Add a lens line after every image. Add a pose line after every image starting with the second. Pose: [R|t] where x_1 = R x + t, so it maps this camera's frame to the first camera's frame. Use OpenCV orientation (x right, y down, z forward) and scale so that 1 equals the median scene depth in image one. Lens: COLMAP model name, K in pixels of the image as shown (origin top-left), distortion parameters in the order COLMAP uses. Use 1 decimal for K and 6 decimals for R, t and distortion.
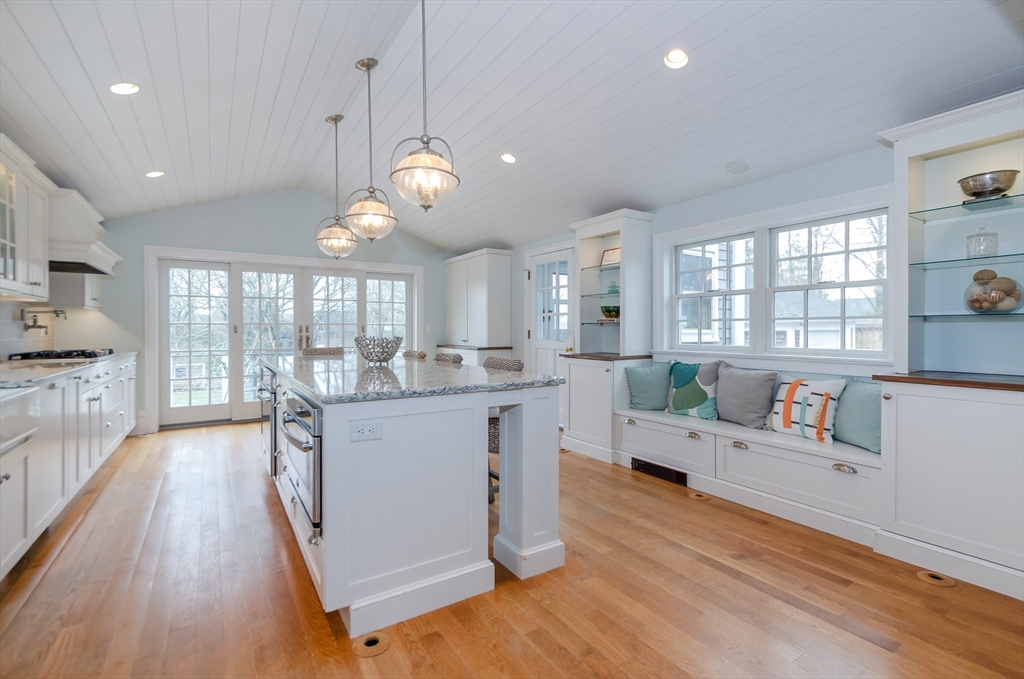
lens RADIAL K [[464.2, 0, 508.2], [0, 464.2, 328.9], [0, 0, 1]] dist [-0.002877, -0.000156]
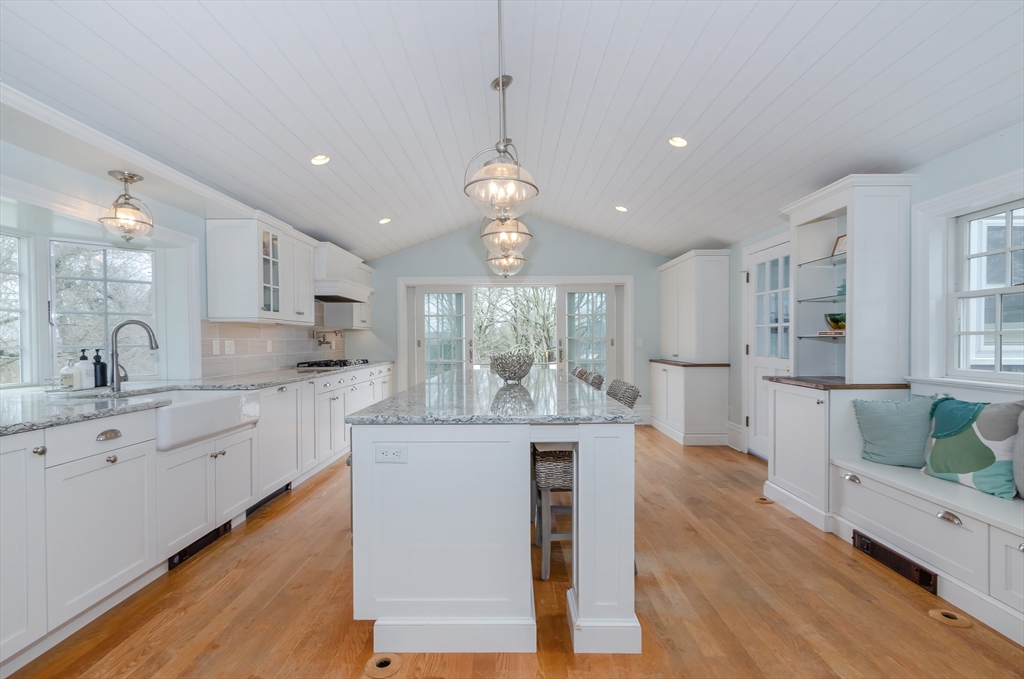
lens RADIAL K [[464.2, 0, 510.3], [0, 464.2, 344.5], [0, 0, 1]] dist [0.000414, -0.000235]
pose [[0.840278, 0.002215, -0.542151, 0.213998], [0.004899, 0.999920, 0.011679, -0.013425], [0.542134, -0.012469, 0.840200, 0.135387]]
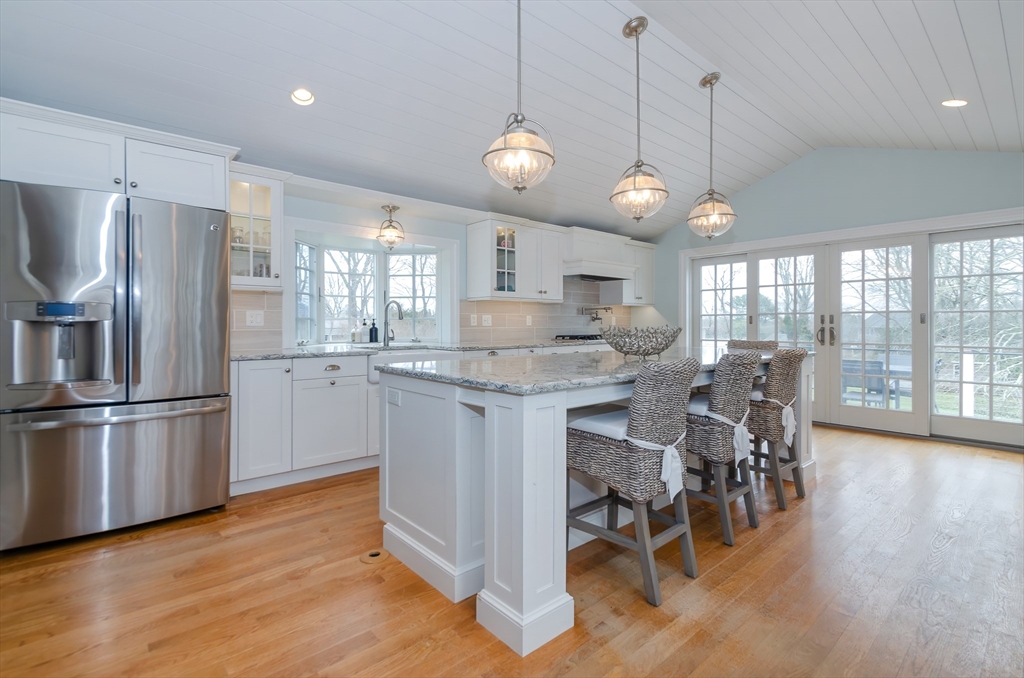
lens RADIAL K [[473.4, 0, 516.4], [0, 473.4, 322.7], [0, 0, 1]] dist [0.000416, 0.000146]
pose [[0.154809, 0.000179, -0.987944, 0.483912], [0.003480, 0.999994, 0.000727, 0.006488], [0.987938, -0.003550, 0.154807, 0.524567]]
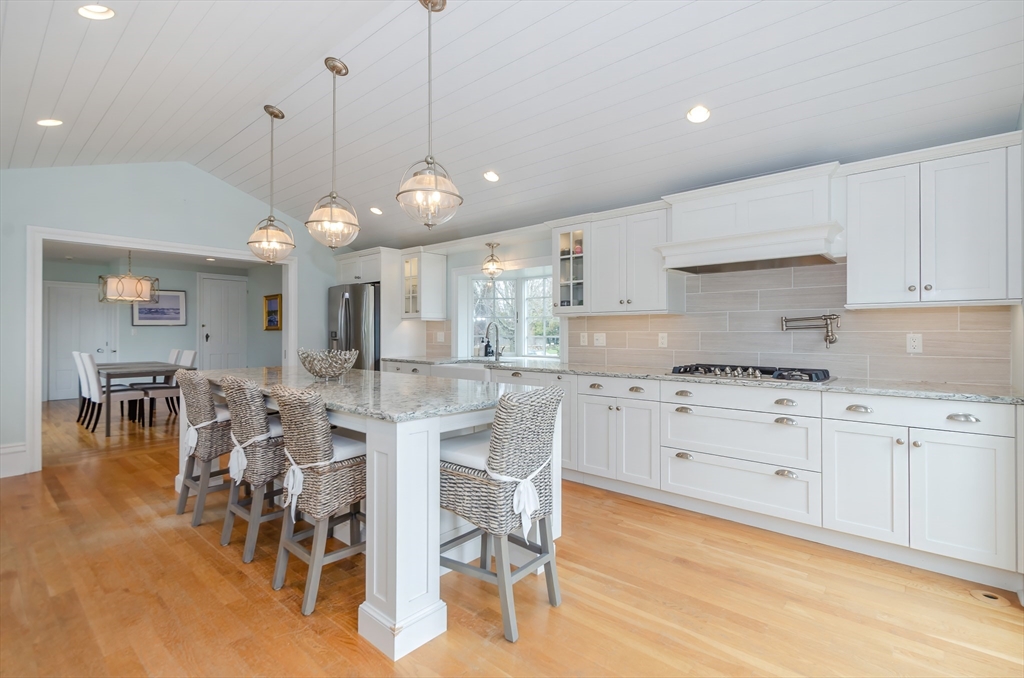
lens RADIAL K [[502.0, 0, 496.7], [0, 502.0, 331.3], [0, 0, 1]] dist [0.000066, 0.000060]
pose [[-0.969942, -0.001543, -0.243331, -0.311163], [-0.000387, 0.999988, -0.004798, -0.012769], [0.243336, -0.004559, -0.969931, 1.740337]]
